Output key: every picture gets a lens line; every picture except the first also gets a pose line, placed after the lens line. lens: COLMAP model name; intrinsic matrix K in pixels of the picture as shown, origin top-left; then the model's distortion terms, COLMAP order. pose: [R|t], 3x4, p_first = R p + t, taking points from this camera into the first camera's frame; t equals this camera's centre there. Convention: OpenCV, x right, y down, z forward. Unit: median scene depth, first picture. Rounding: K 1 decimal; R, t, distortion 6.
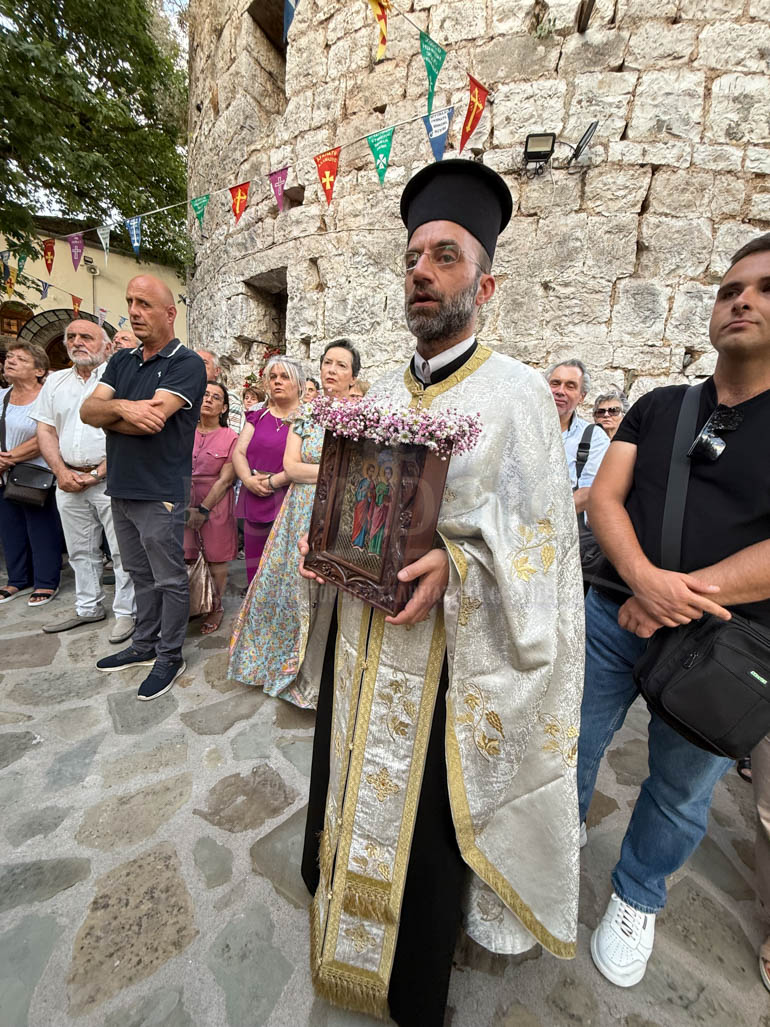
lens RADIAL K [[408.9, 0, 384.7], [0, 408.9, 512.6], [0, 0, 1]] dist [-0.001227, -0.000255]
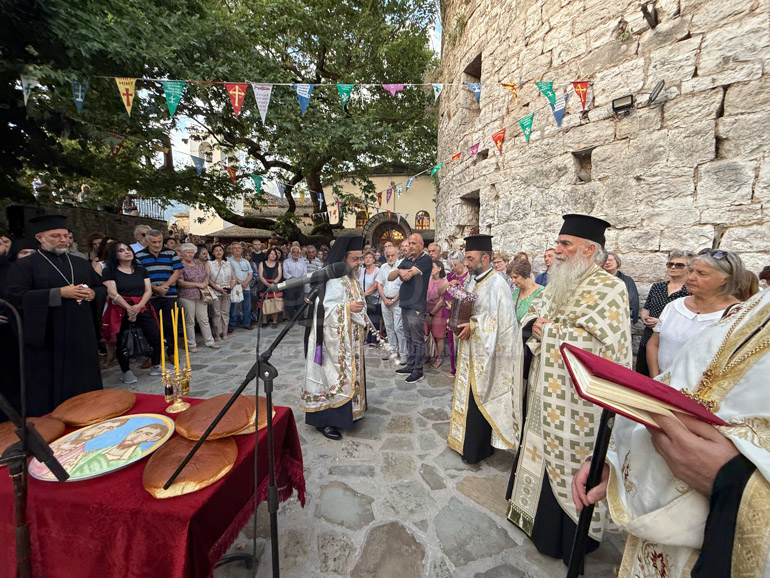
lens RADIAL K [[304.0, 0, 381.9], [0, 304.0, 289.3], [0, 0, 1]] dist [-0.000992, 0.000318]
pose [[0.802352, -0.012866, -0.596712, 0.301735], [-0.045786, 0.995495, -0.083031, 0.004914], [0.595092, 0.093941, 0.798148, -0.470109]]
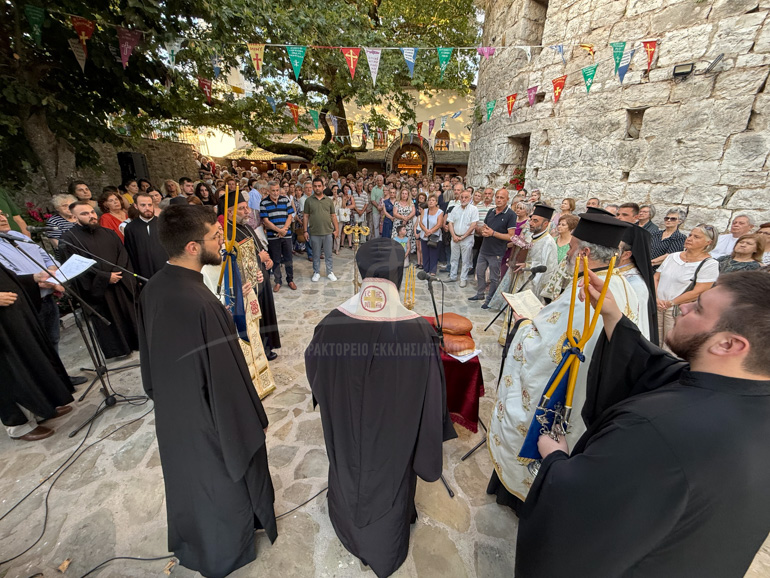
lens RADIAL K [[304.0, 0, 383.3], [0, 304.0, 288.5], [0, 0, 1]] dist [-0.000992, 0.000318]
pose [[0.815312, 0.141541, -0.561456, 0.167331], [-0.048472, 0.982943, 0.177408, -0.069903], [0.576990, -0.117428, 0.808266, -1.015106]]
